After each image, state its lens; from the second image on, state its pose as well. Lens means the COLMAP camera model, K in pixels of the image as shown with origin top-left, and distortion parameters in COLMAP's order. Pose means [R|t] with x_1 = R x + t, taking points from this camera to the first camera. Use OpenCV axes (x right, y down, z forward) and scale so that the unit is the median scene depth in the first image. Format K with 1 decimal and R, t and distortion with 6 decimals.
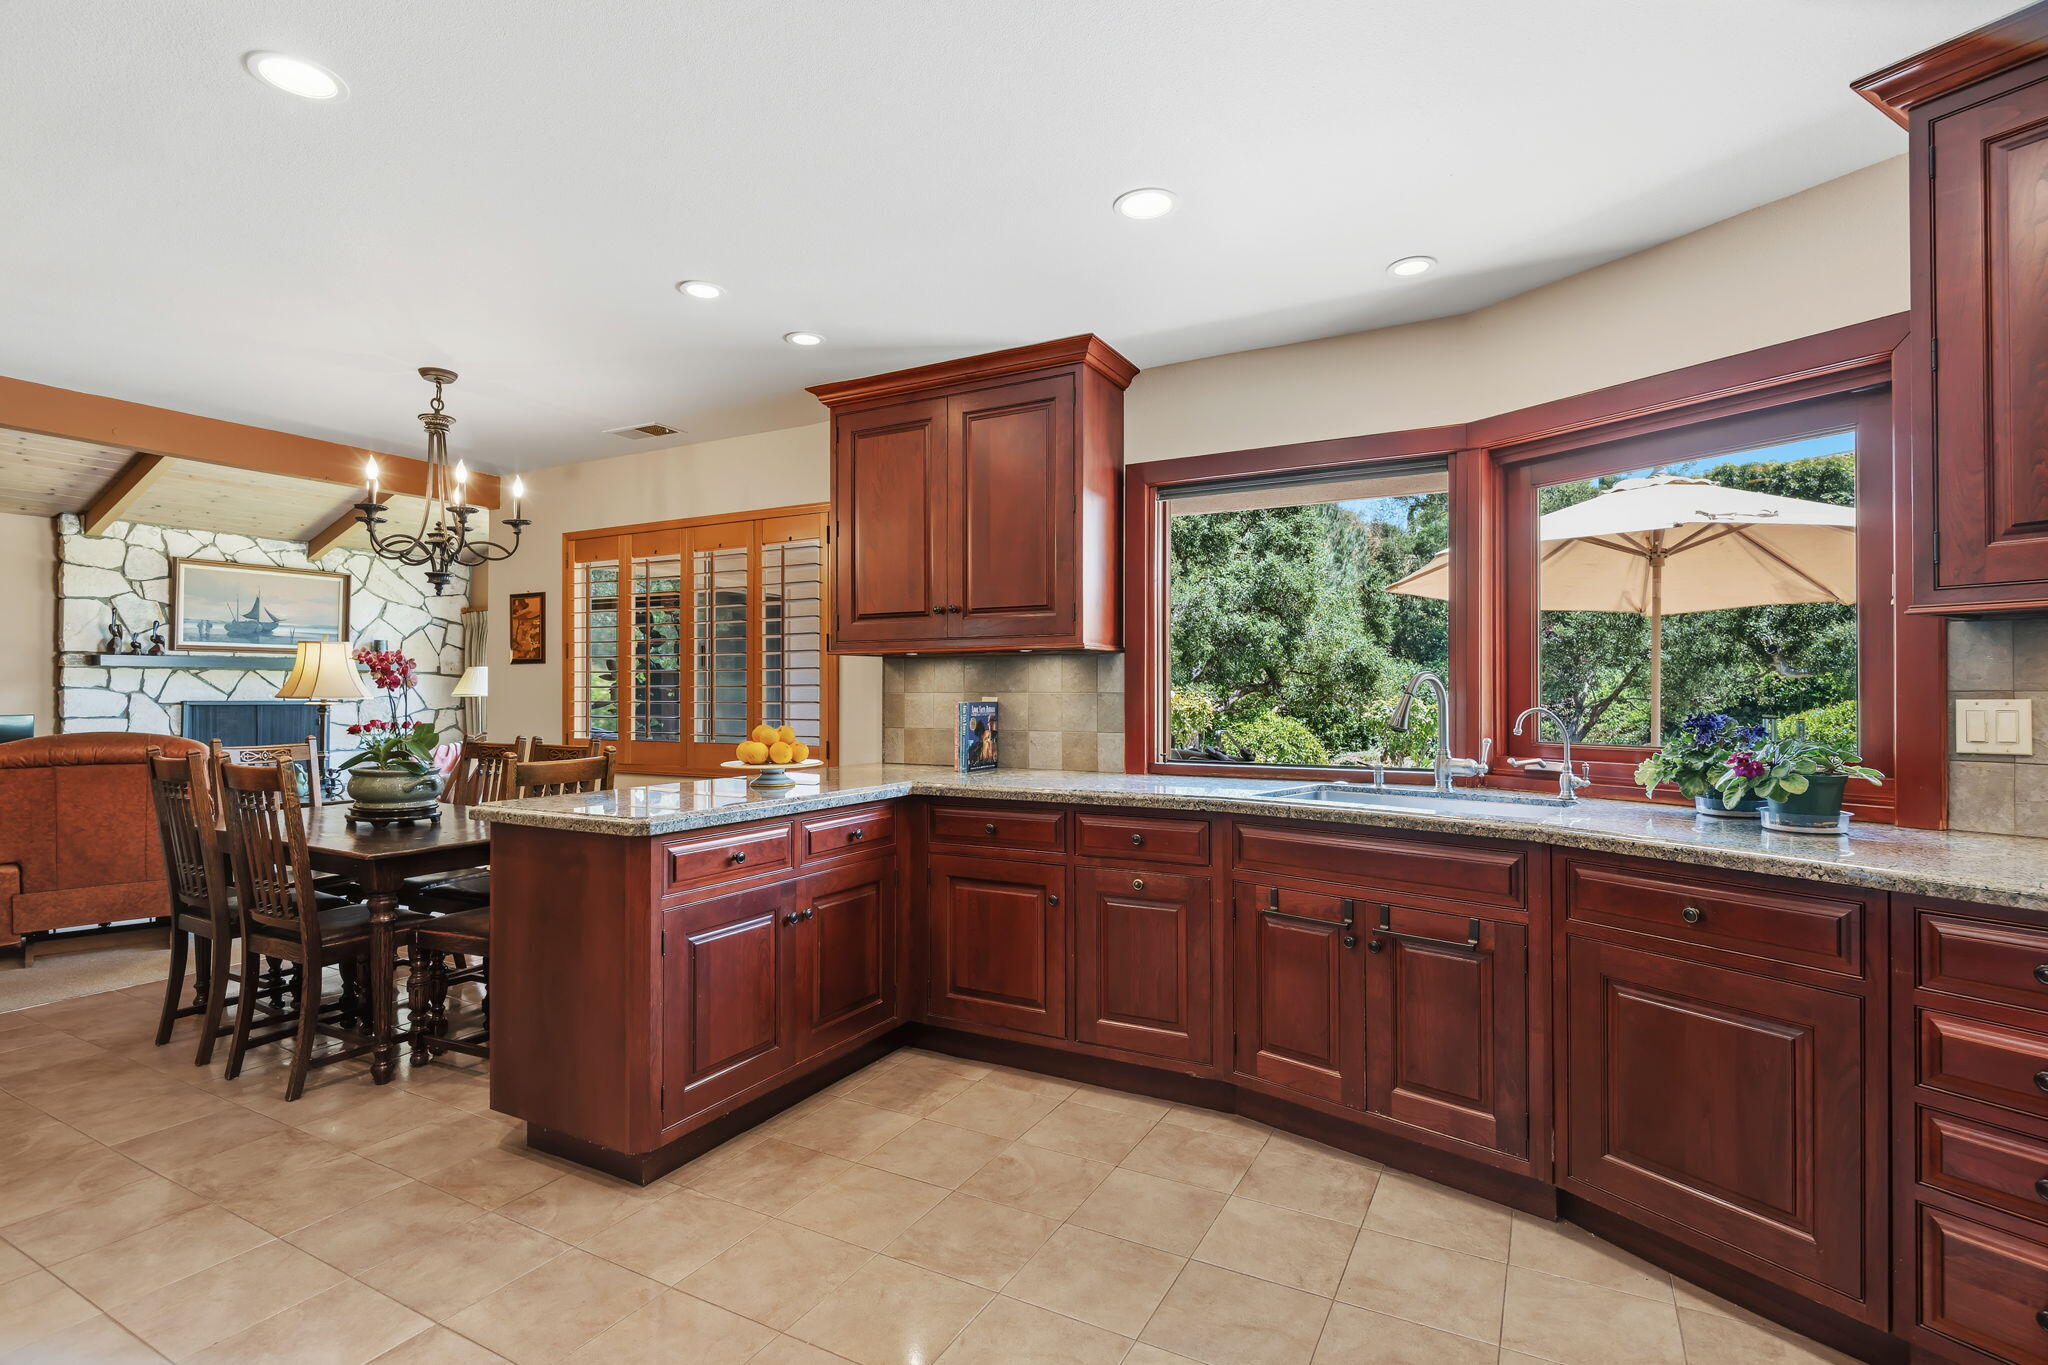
lens RADIAL K [[977.5, 0, 1020.1], [0, 977.5, 685.1], [0, 0, 1]] dist [0.002307, -0.002432]
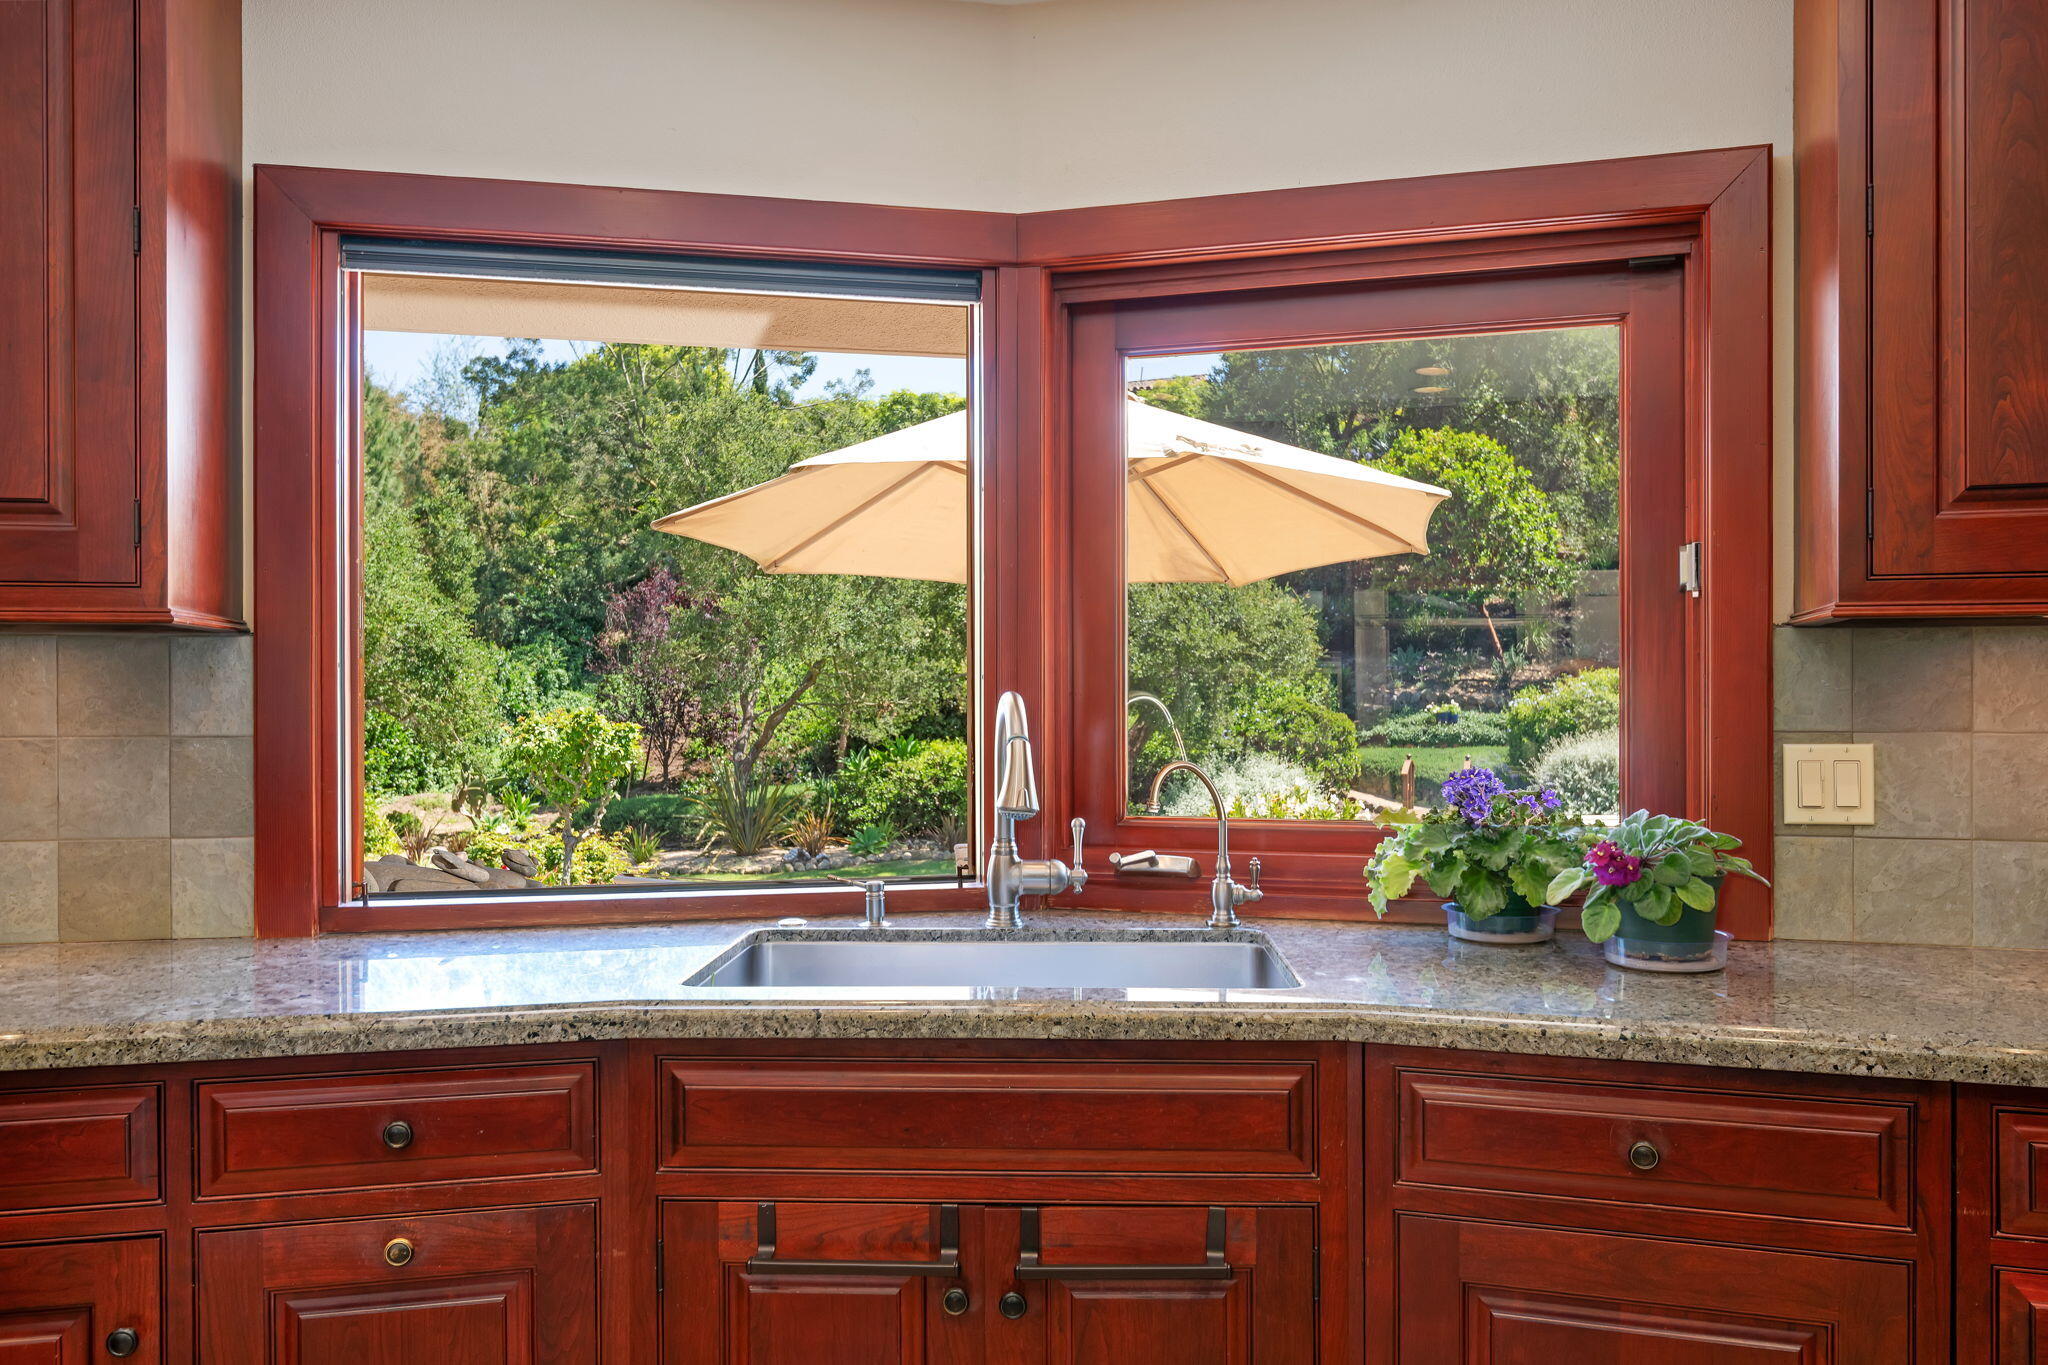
lens RADIAL K [[1575.8, 0, 1033.9], [0, 1575.8, 695.7], [0, 0, 1]] dist [0.000331, -0.001555]
pose [[0.747578, -0.003140, 0.664167, -0.096541], [-0.003093, 0.999962, 0.008210, -0.017456], [-0.664167, -0.008192, 0.747539, 0.363969]]
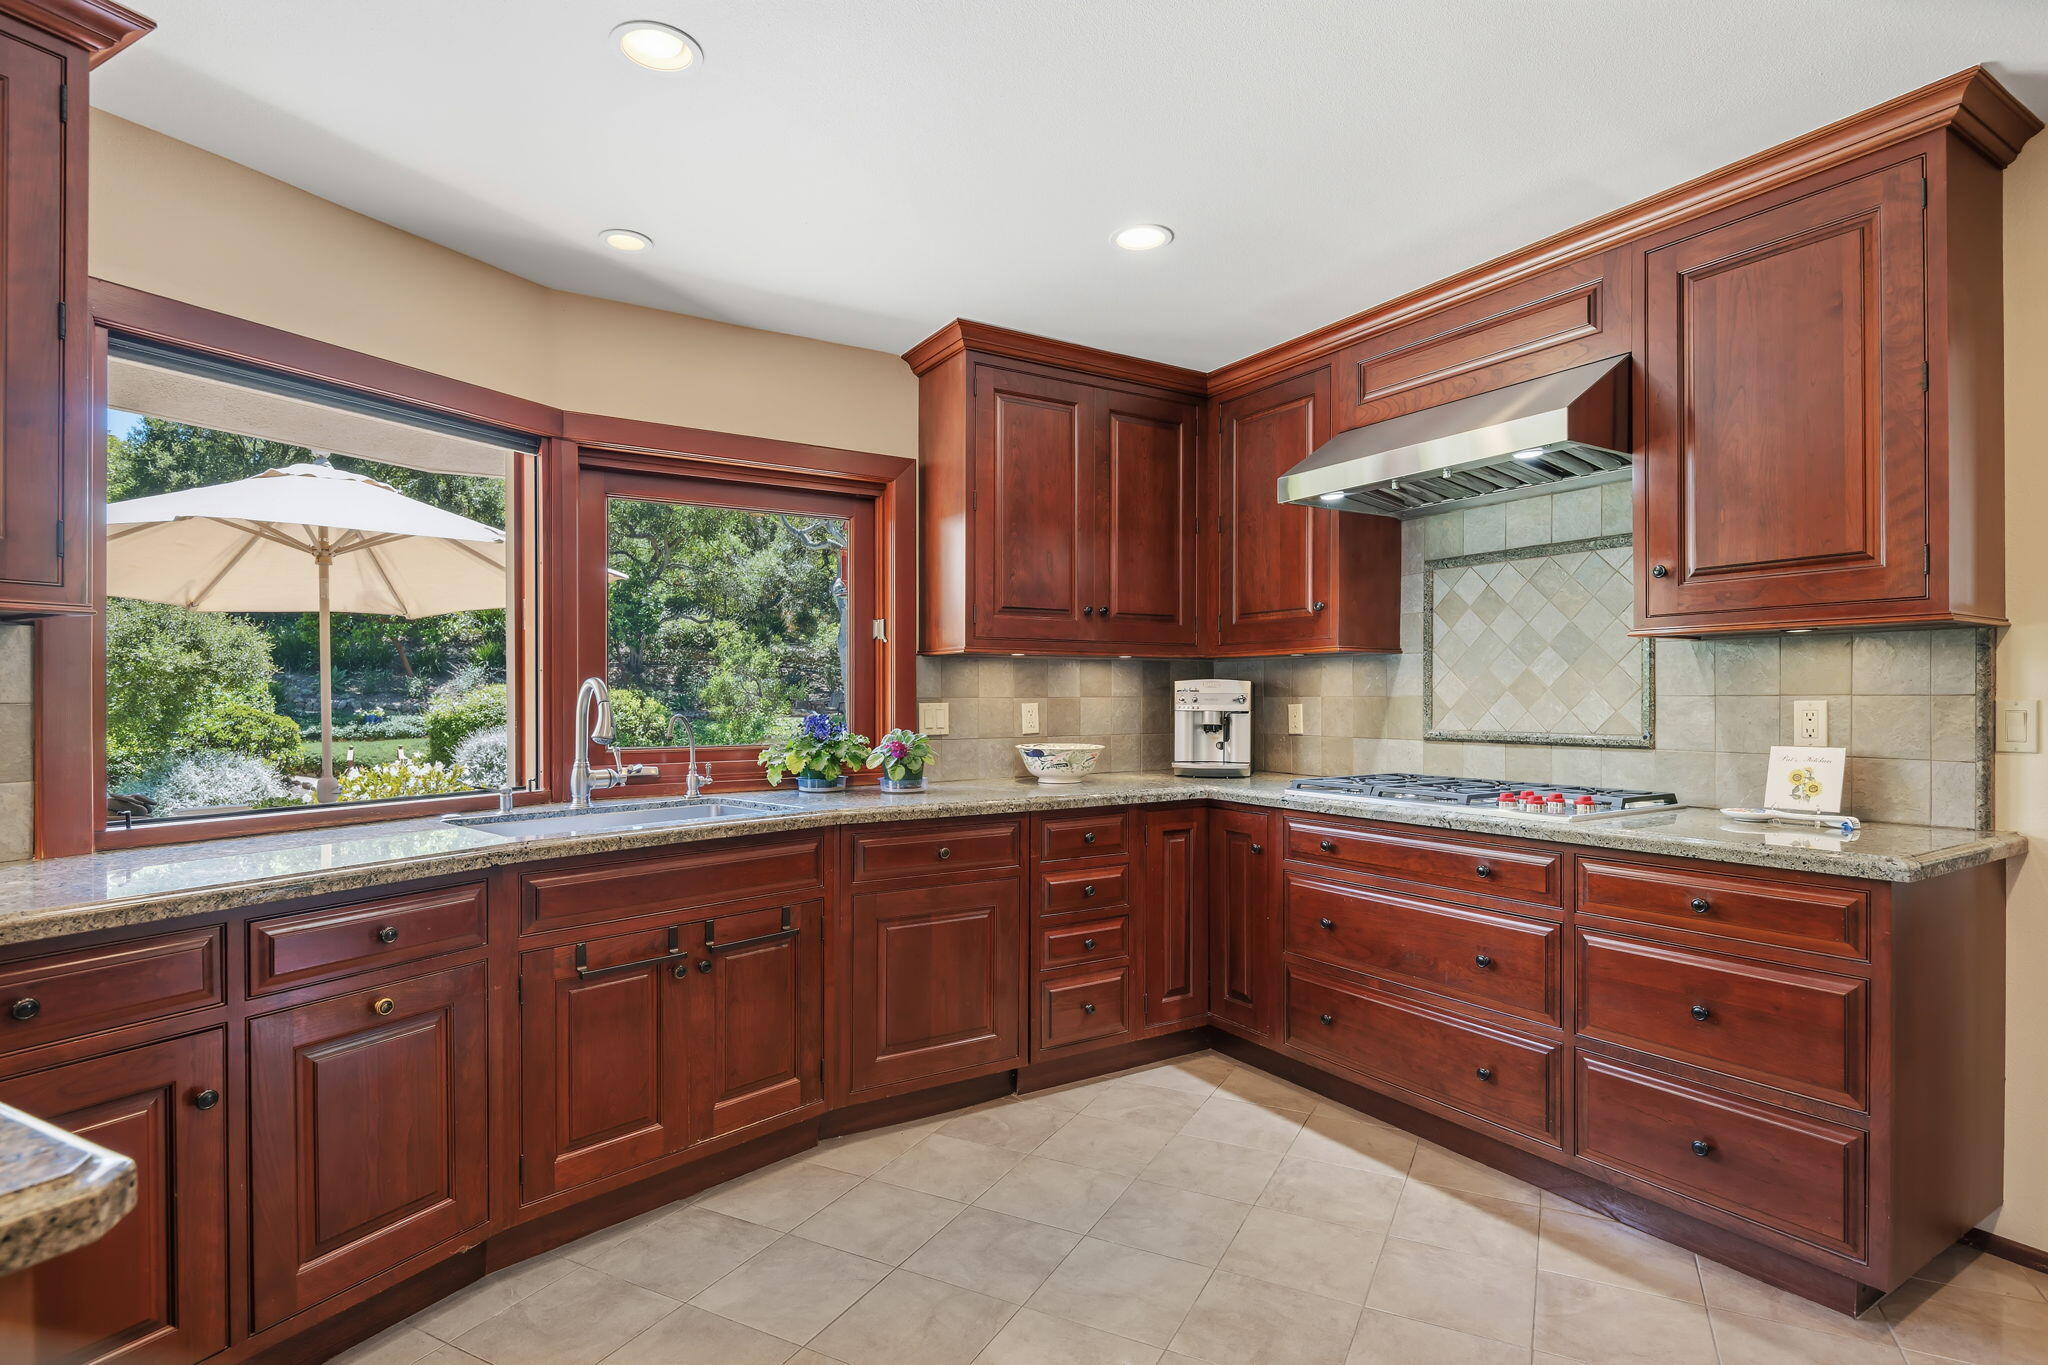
lens RADIAL K [[1014.6, 0, 1020.8], [0, 1014.6, 702.9], [0, 0, 1]] dist [0.002566, -0.002248]
pose [[-0.009117, -0.004020, 0.999950, -0.514253], [-0.003525, 0.999986, 0.003988, 0.004498], [-0.999952, -0.003489, -0.009131, 0.573581]]
